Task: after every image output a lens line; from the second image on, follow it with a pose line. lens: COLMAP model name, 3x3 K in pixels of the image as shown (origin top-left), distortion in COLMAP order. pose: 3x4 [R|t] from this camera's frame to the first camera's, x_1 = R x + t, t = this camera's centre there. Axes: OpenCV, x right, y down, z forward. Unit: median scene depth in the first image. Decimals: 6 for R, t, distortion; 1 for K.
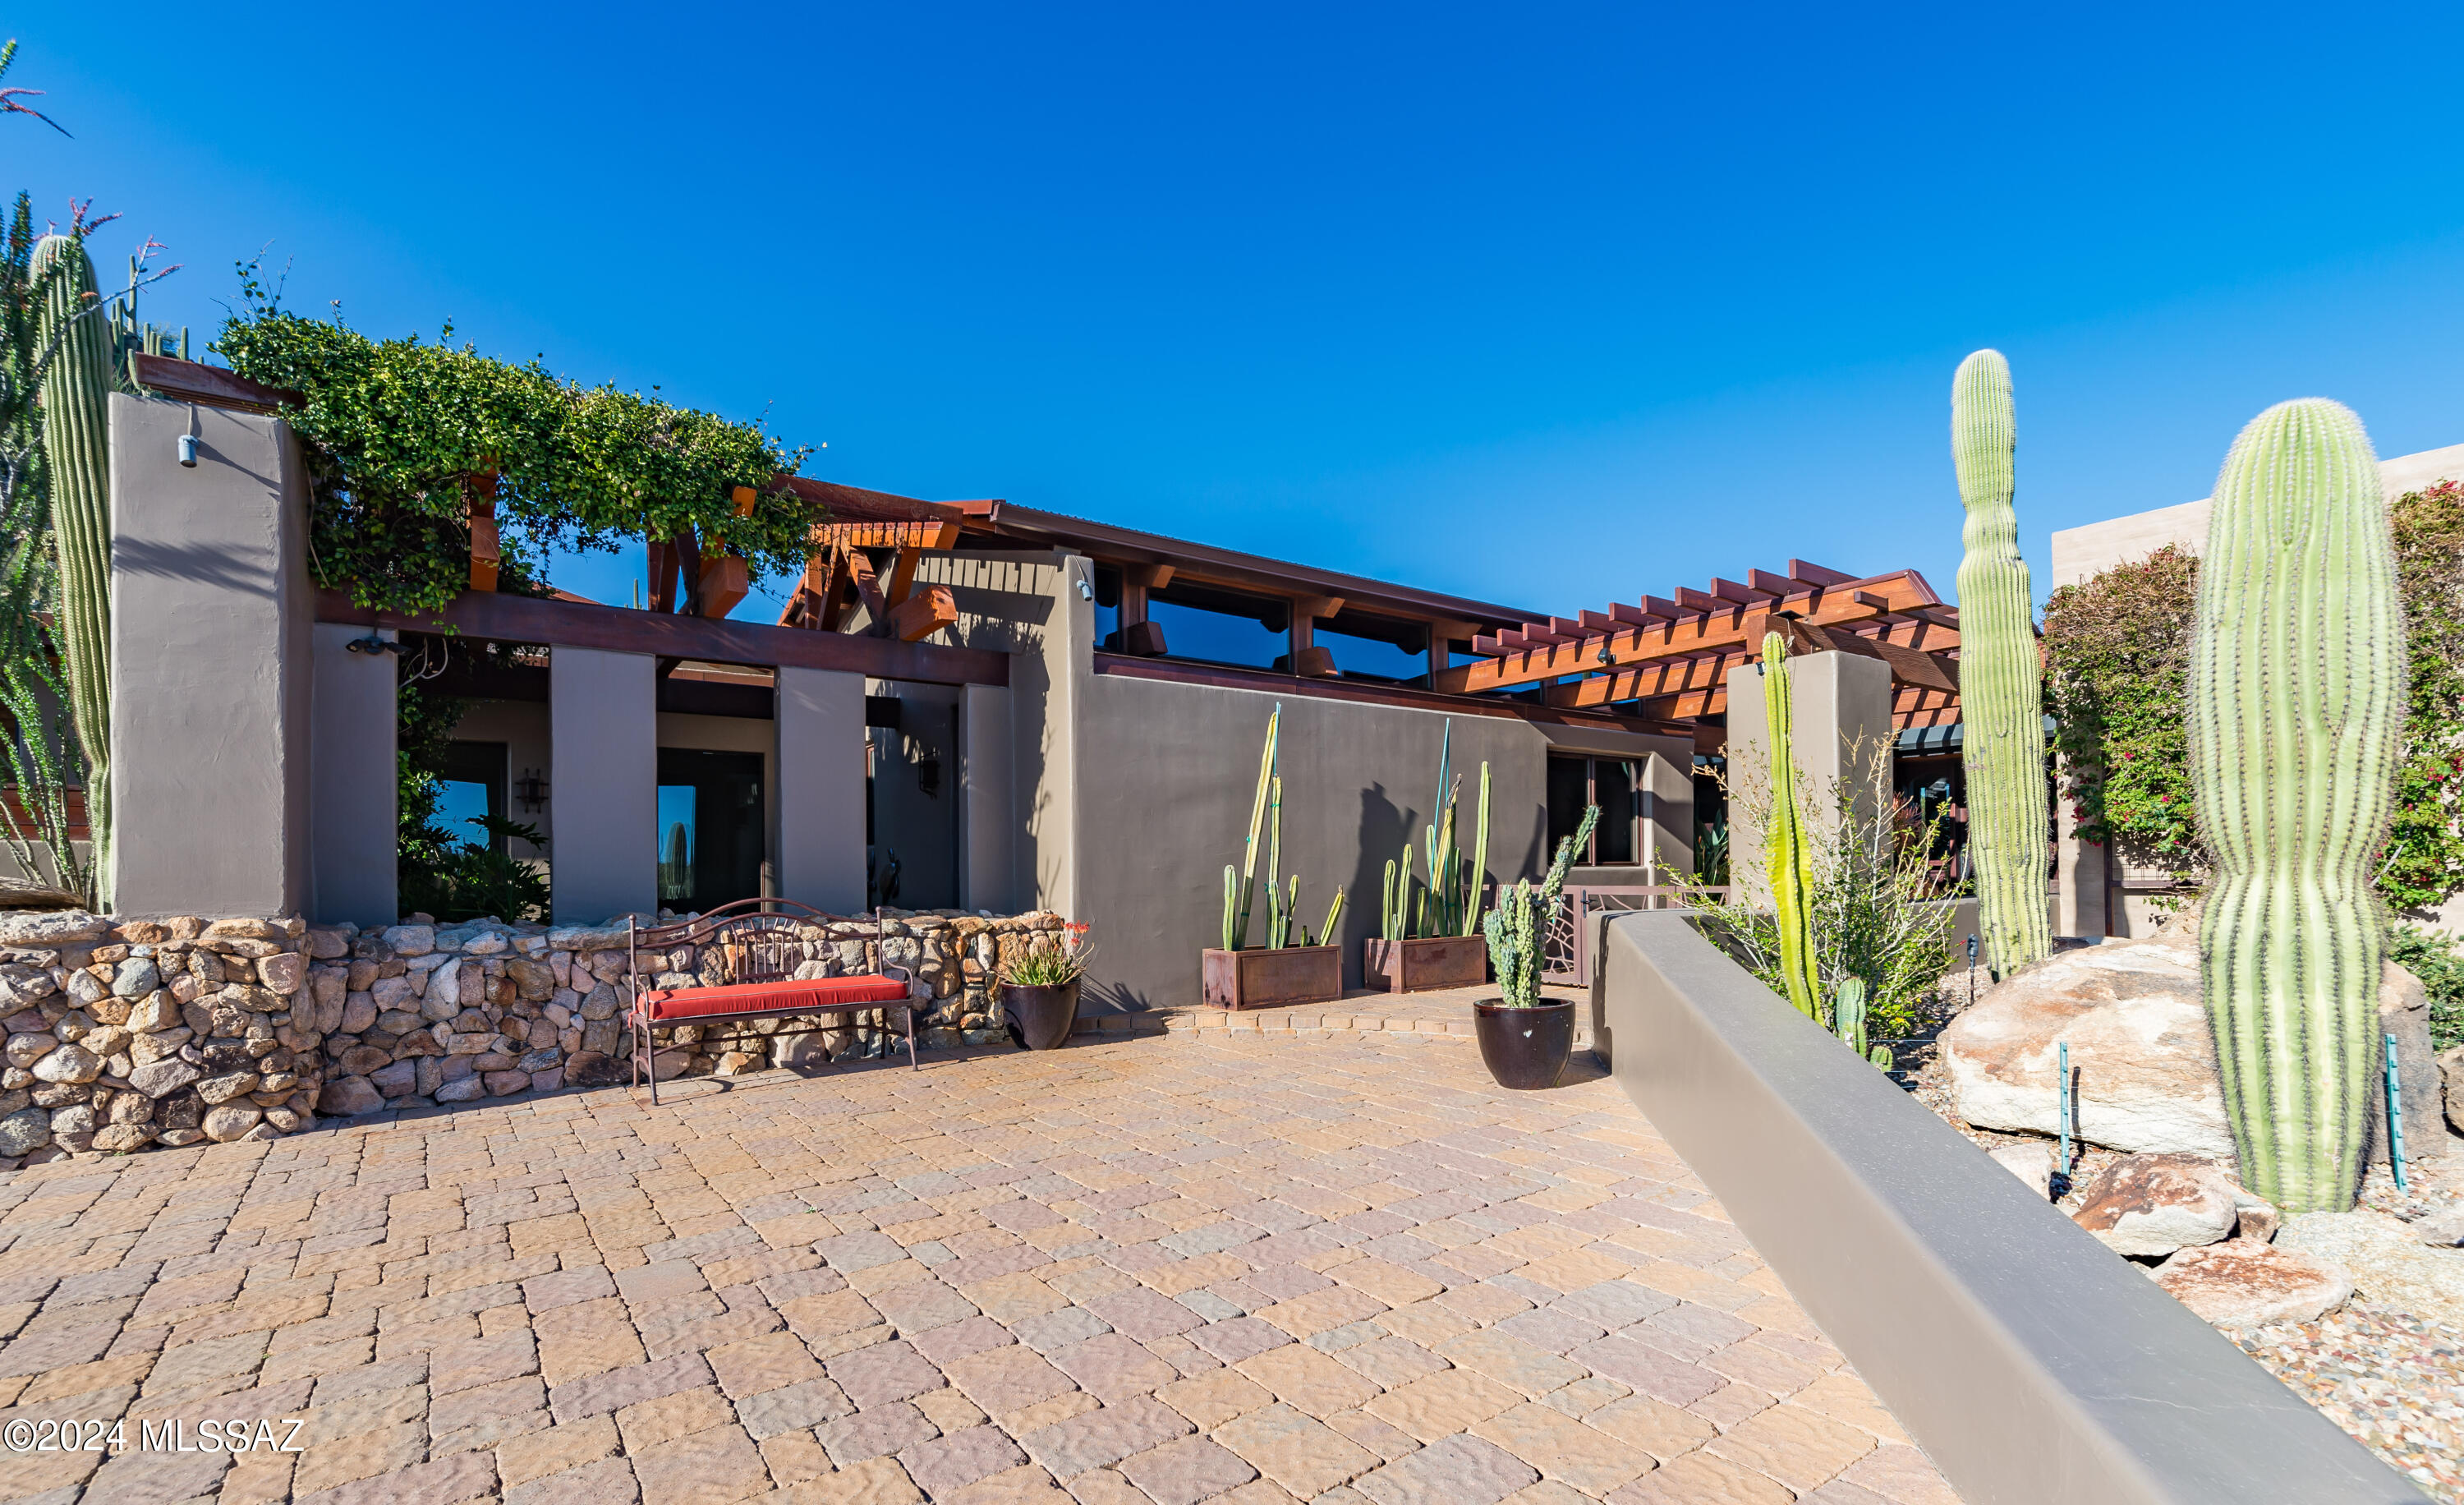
lens RADIAL K [[1098.5, 0, 1240.2], [0, 1098.5, 848.4], [0, 0, 1]] dist [-0.001205, 0.000021]
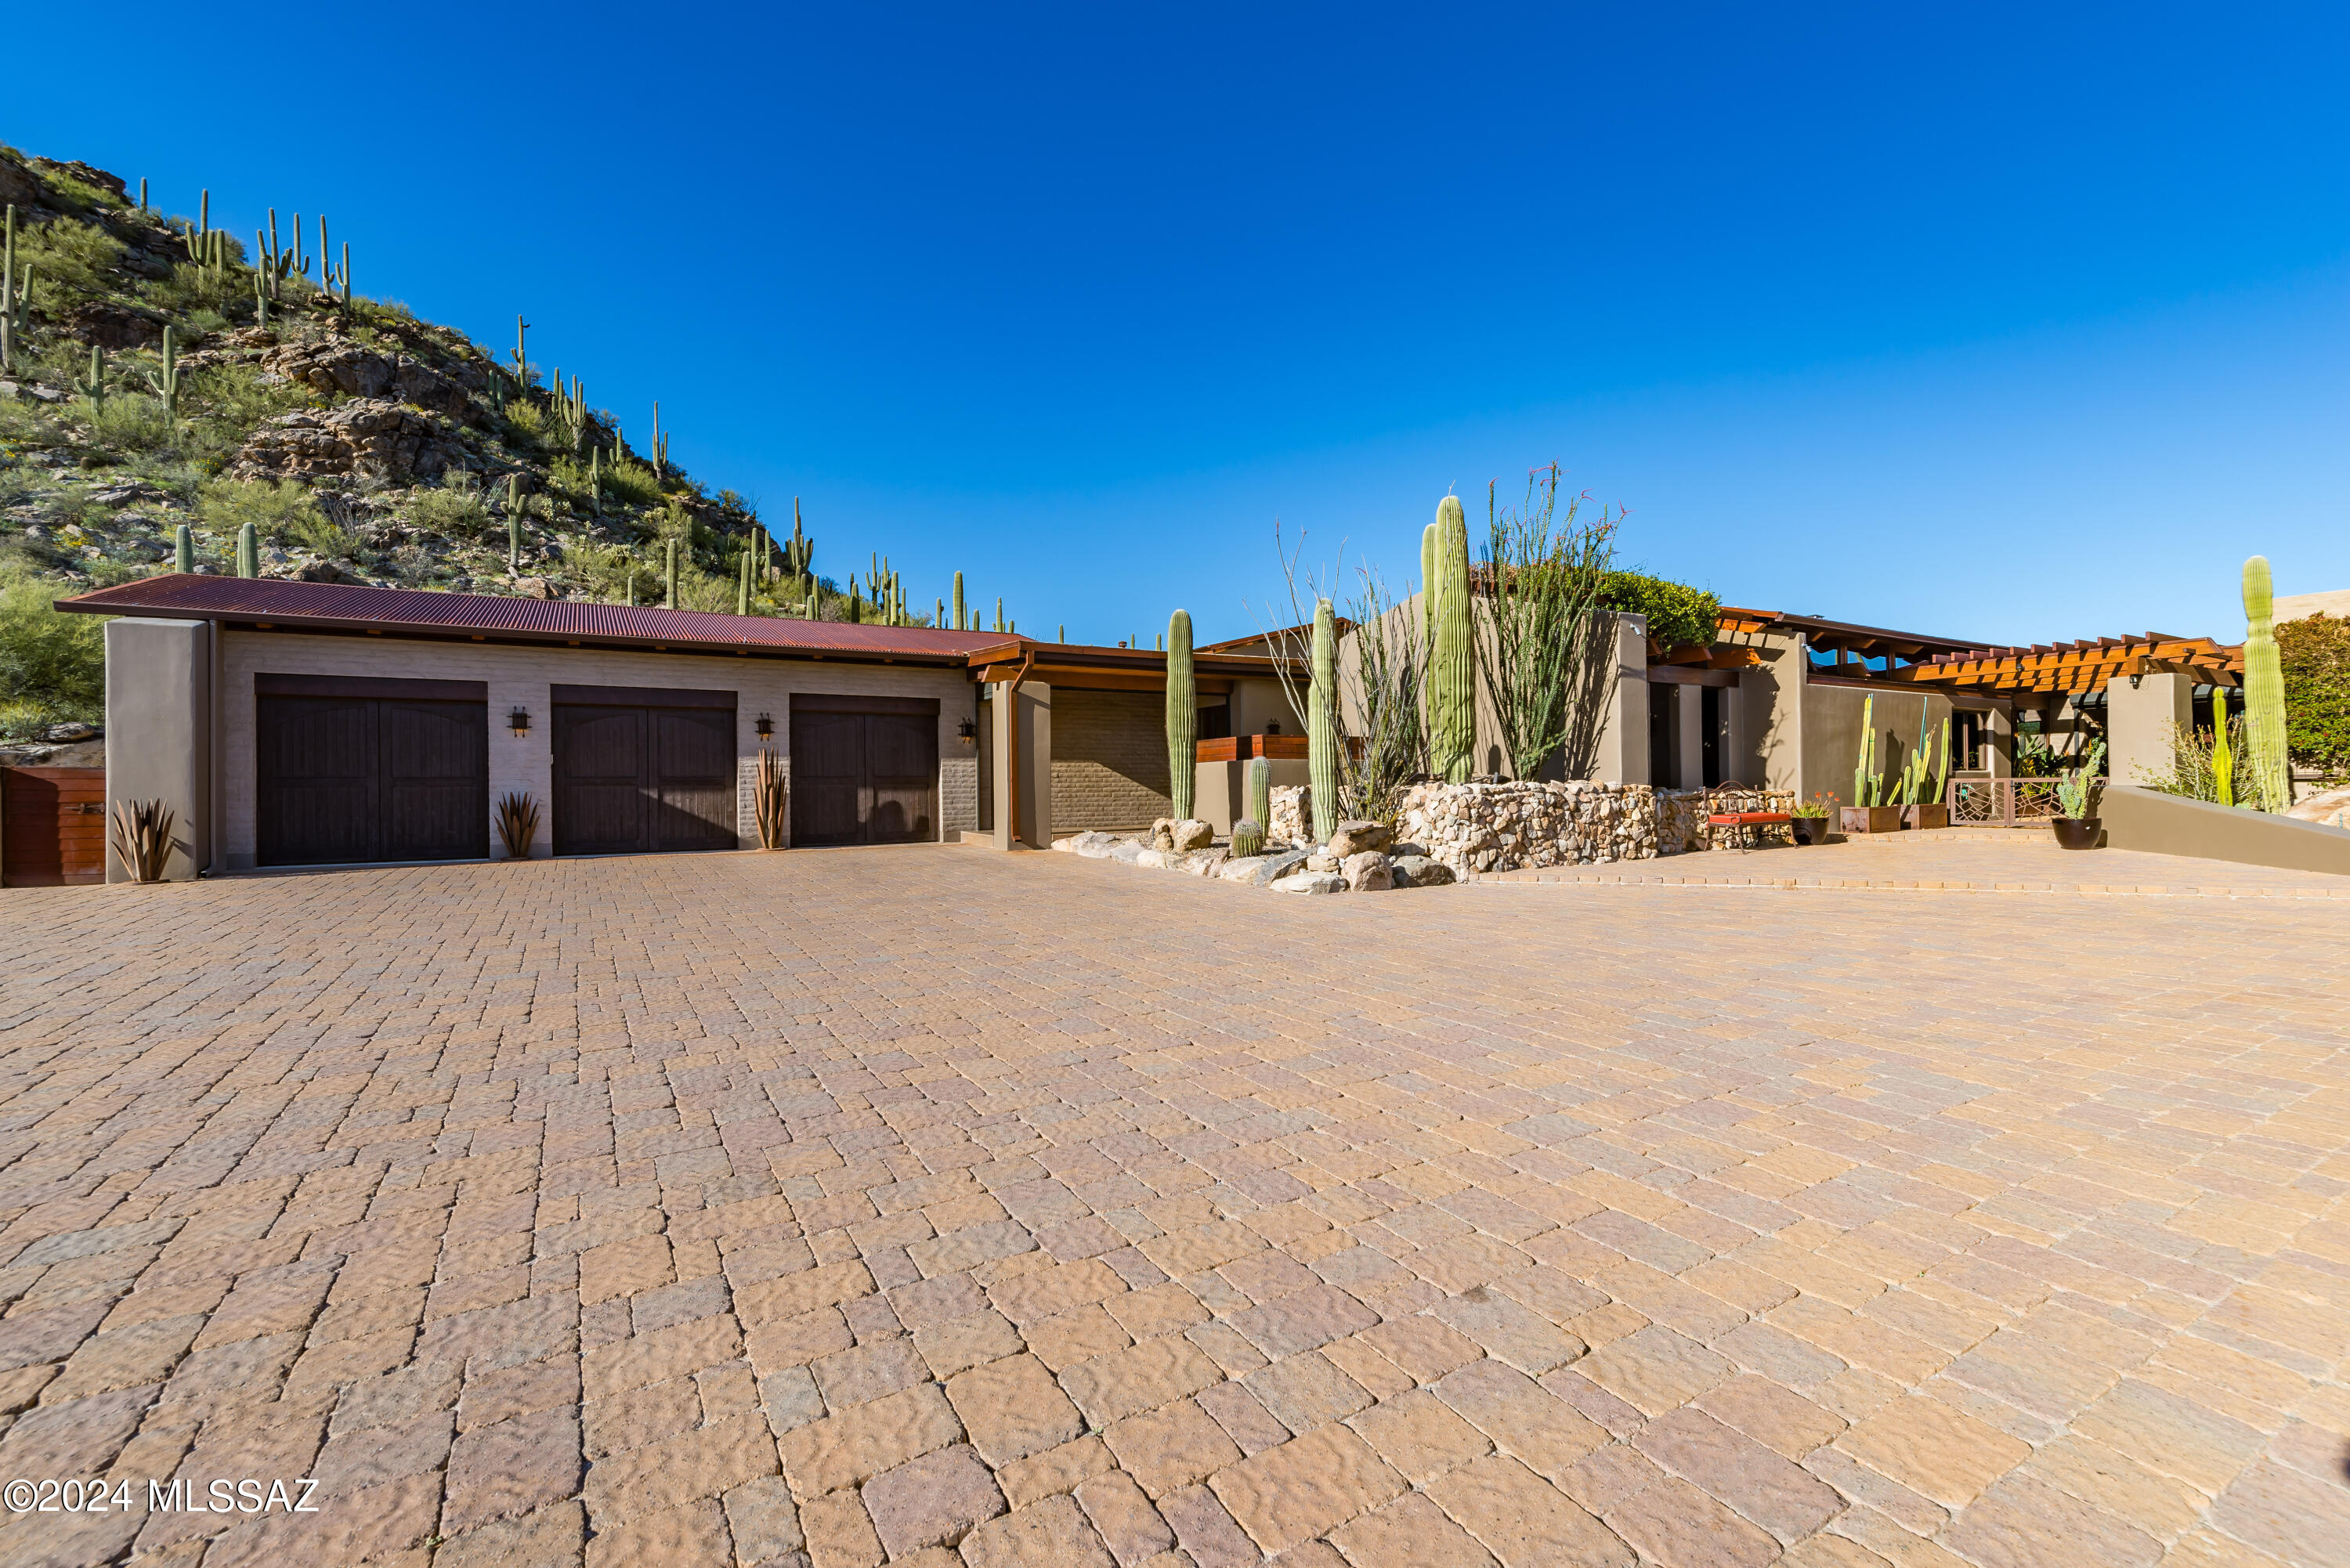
lens RADIAL K [[1010.0, 0, 1175.0], [0, 1010.0, 784.0], [0, 0, 1]] dist [-0.001804, -0.000062]
pose [[0.995857, -0.002615, -0.090900, -1.128456], [0.004372, 0.999807, 0.019144, 0.001070], [0.090833, -0.019462, 0.995676, -1.088746]]
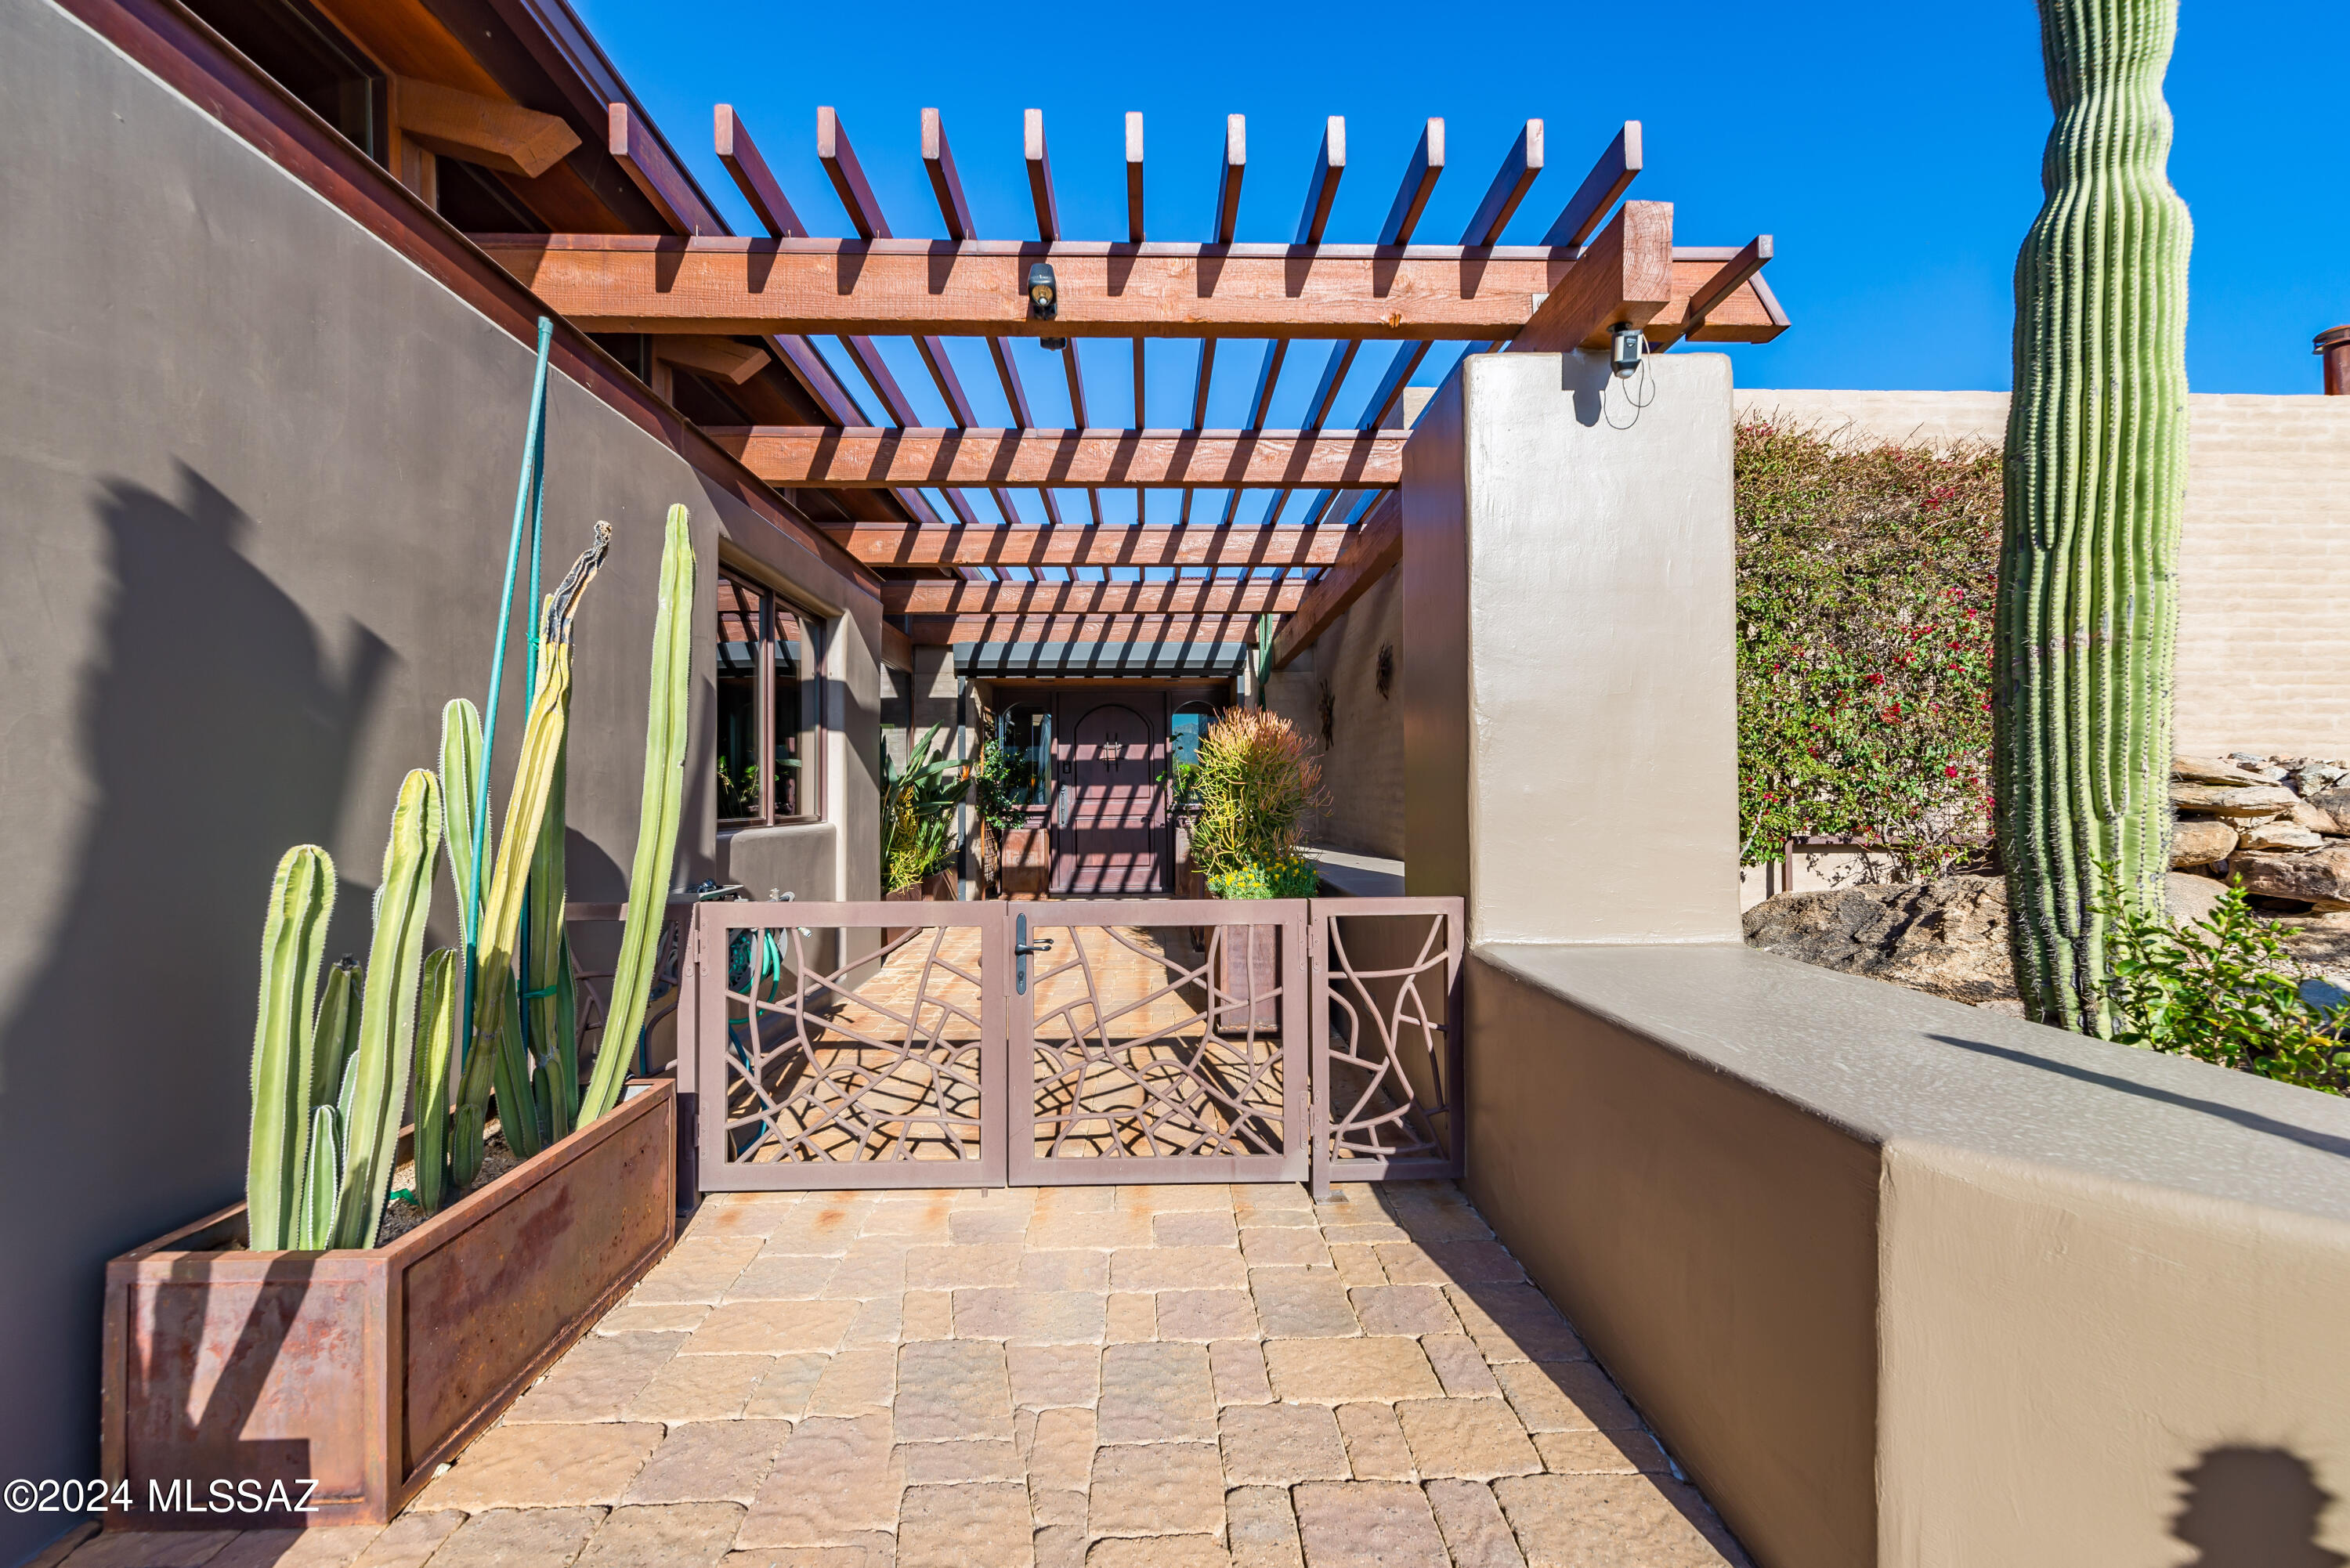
lens RADIAL K [[1031.7, 0, 1179.5], [0, 1031.7, 793.8], [0, 0, 1]] dist [-0.000084, -0.000100]
pose [[0.558574, 0.008233, 0.829414, 0.071878], [-0.020090, 0.999792, 0.003605, -0.004120], [-0.829211, -0.018677, 0.558623, 0.794146]]
